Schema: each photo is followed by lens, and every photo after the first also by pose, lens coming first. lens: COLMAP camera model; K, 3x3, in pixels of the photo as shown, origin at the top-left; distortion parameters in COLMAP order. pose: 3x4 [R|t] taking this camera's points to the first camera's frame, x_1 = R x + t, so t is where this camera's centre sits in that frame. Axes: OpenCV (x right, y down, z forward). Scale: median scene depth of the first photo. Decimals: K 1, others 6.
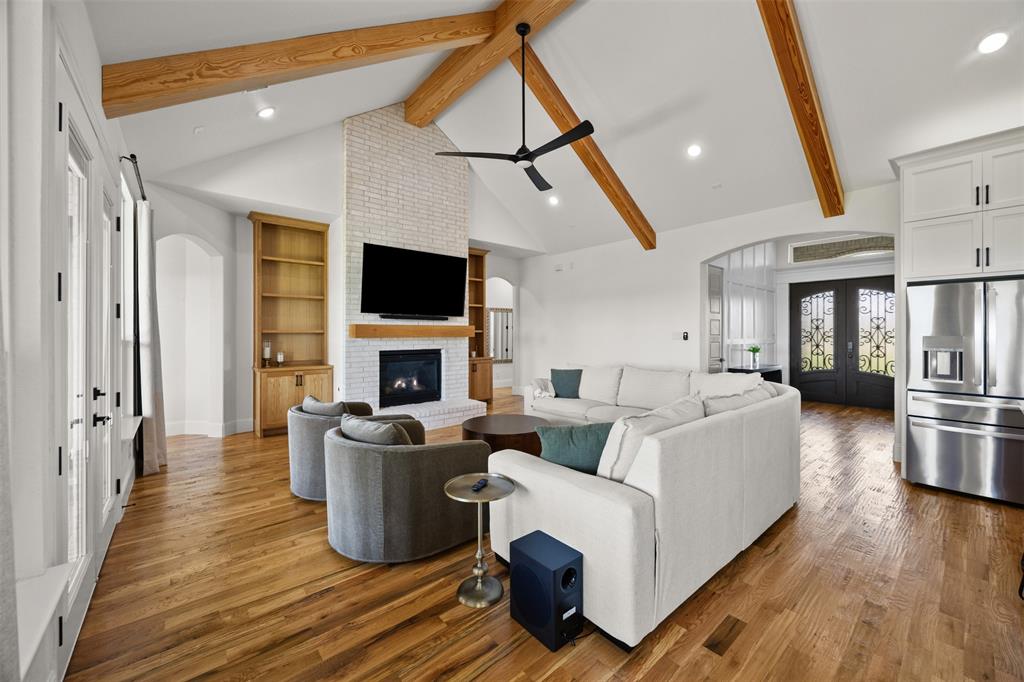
lens RADIAL K [[395.3, 0, 513.3], [0, 395.3, 335.2], [0, 0, 1]] dist [-0.002988, -0.000248]
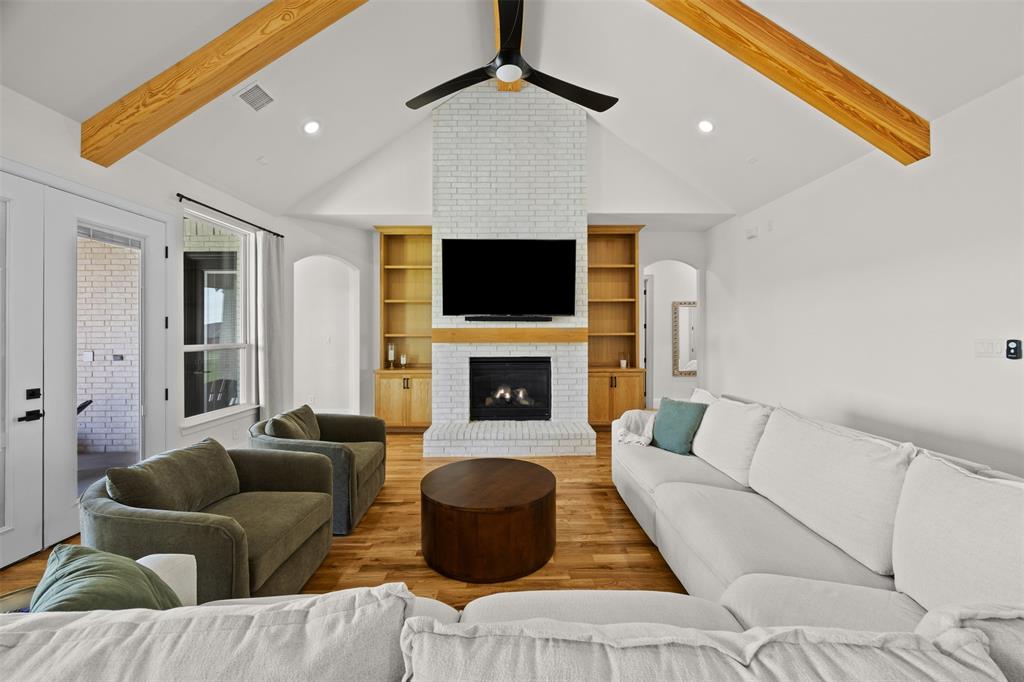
lens RADIAL K [[395.3, 0, 513.0], [0, 395.3, 332.9], [0, 0, 1]] dist [-0.002988, -0.000248]
pose [[0.767446, -0.000902, -0.641112, 0.313317], [-0.000237, 0.999999, -0.001691, -0.013734], [0.641113, 0.001449, 0.767445, 0.377111]]
